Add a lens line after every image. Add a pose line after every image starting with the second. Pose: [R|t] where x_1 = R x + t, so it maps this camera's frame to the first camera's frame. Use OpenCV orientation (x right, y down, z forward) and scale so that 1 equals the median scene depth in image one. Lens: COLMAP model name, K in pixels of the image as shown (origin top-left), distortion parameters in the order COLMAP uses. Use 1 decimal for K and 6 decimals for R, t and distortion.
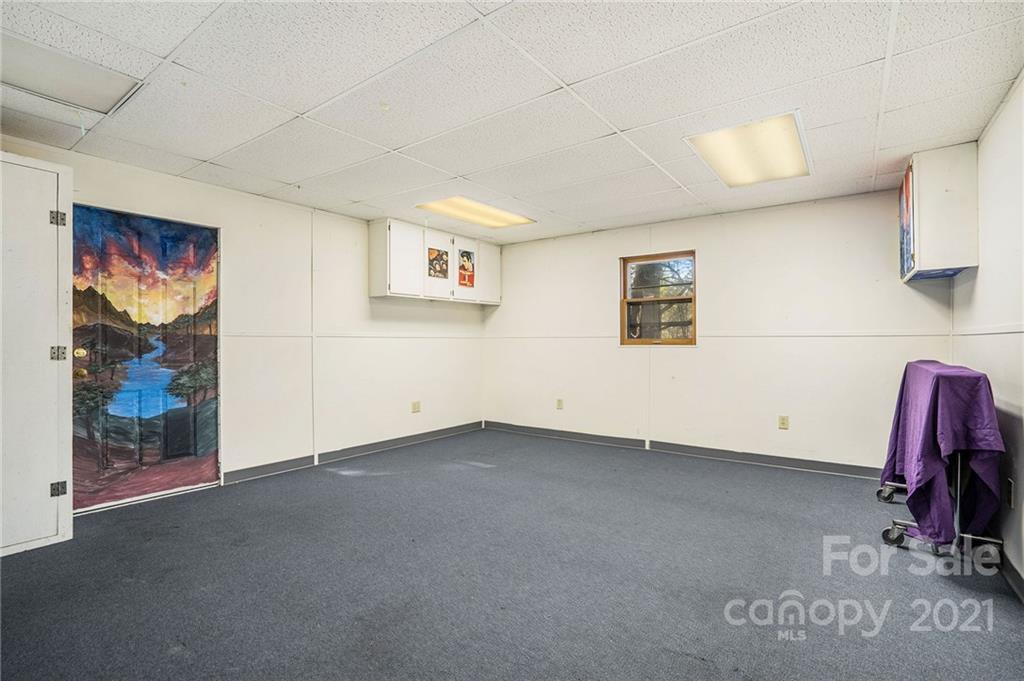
lens RADIAL K [[486.5, 0, 510.9], [0, 486.5, 335.9], [0, 0, 1]] dist [-0.002888, -0.000053]
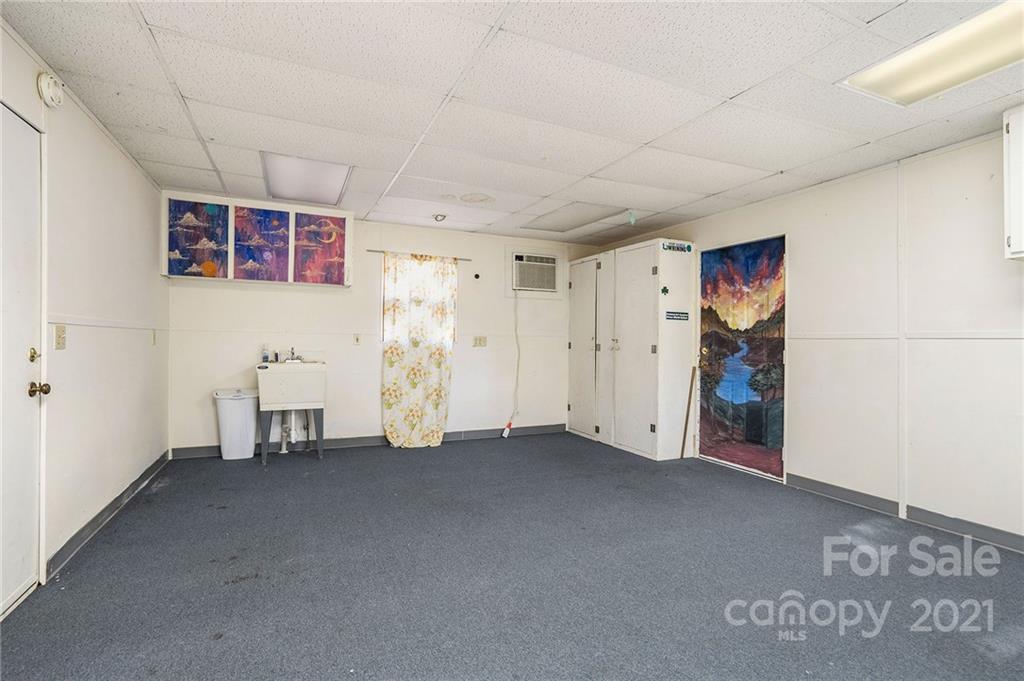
lens RADIAL K [[486.5, 0, 510.8], [0, 486.5, 343.7], [0, 0, 1]] dist [-0.002888, -0.000053]
pose [[-0.474336, -0.002309, -0.880341, 0.634959], [-0.004024, 0.999992, -0.000455, 0.014793], [0.880335, 0.003327, -0.474341, 1.061038]]
